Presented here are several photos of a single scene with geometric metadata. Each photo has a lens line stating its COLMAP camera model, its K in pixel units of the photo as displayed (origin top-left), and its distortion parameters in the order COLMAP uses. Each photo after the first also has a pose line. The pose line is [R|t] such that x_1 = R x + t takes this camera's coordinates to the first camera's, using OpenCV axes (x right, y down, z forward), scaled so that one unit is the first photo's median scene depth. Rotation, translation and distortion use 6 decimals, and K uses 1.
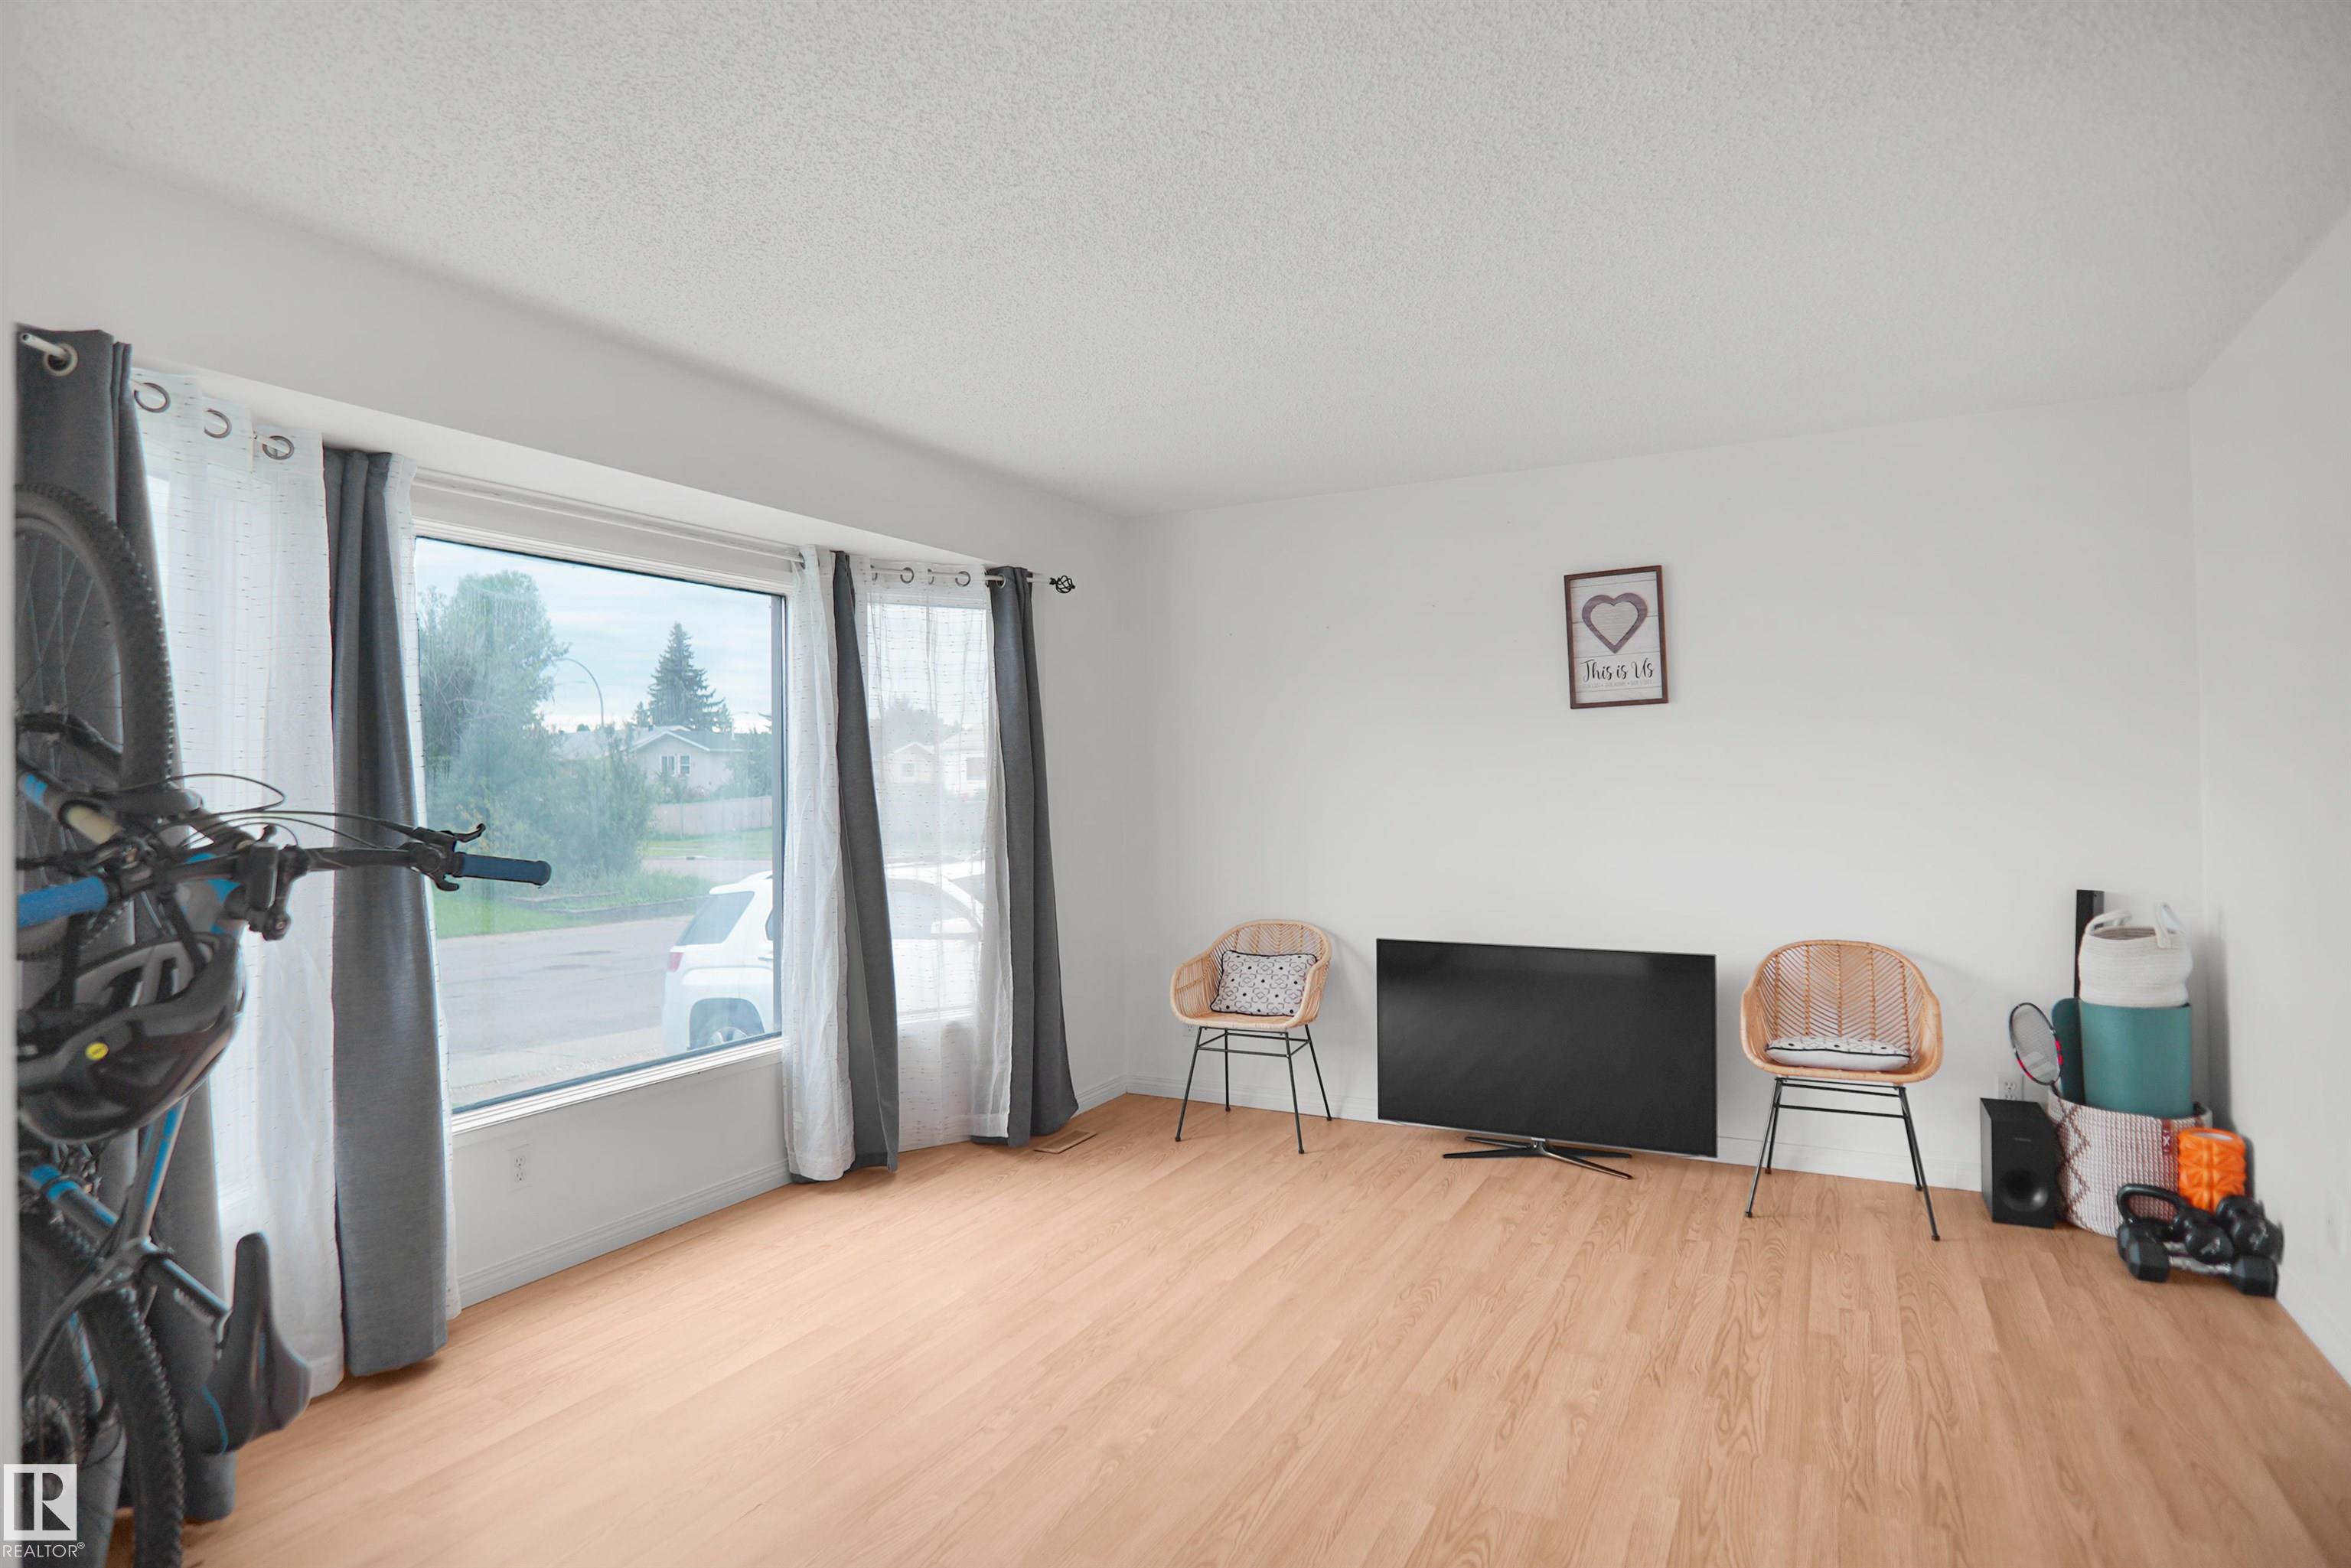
lens RADIAL K [[1279.7, 0, 1165.9], [0, 1279.7, 761.7], [0, 0, 1]] dist [-0.034293, 0.009733]
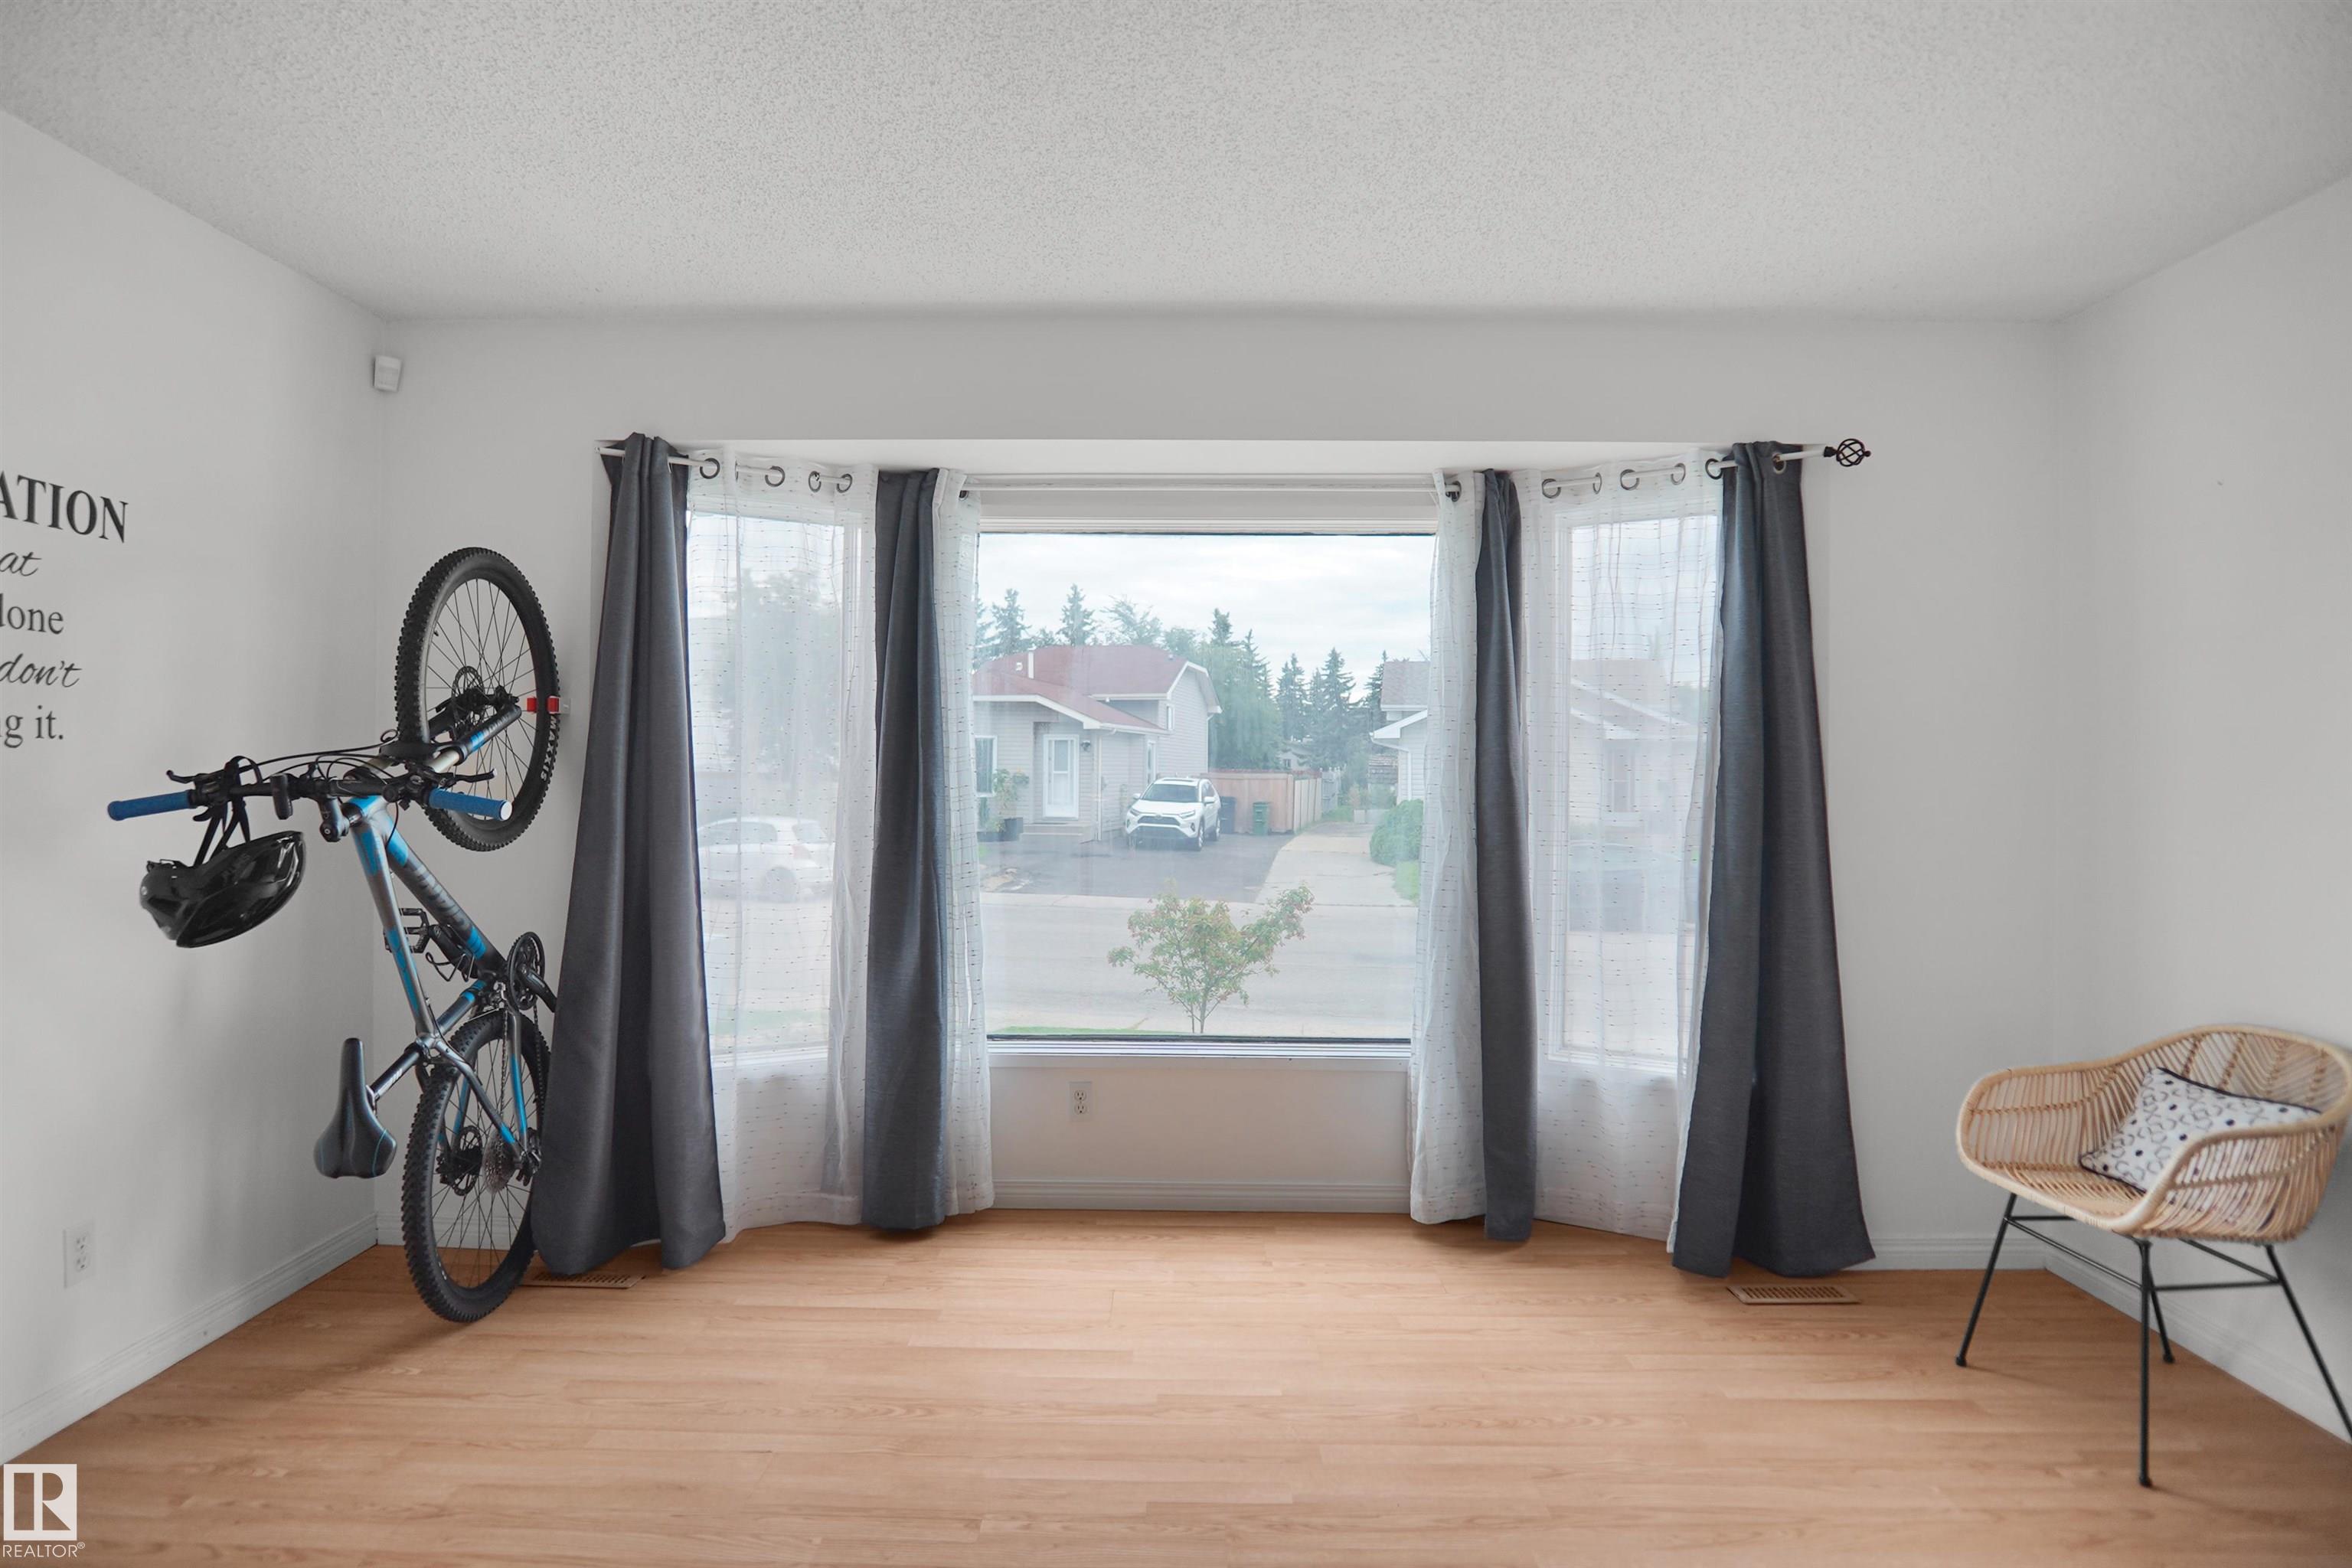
lens RADIAL K [[1275.6, 0, 1159.4], [0, 1275.6, 769.9], [0, 0, 1]] dist [-0.025936, 0.002724]
pose [[0.450914, 0.016177, -0.892421, 0.380865], [0.002029, 0.999815, 0.019149, 0.011558], [0.892565, -0.010445, 0.450798, 0.440390]]
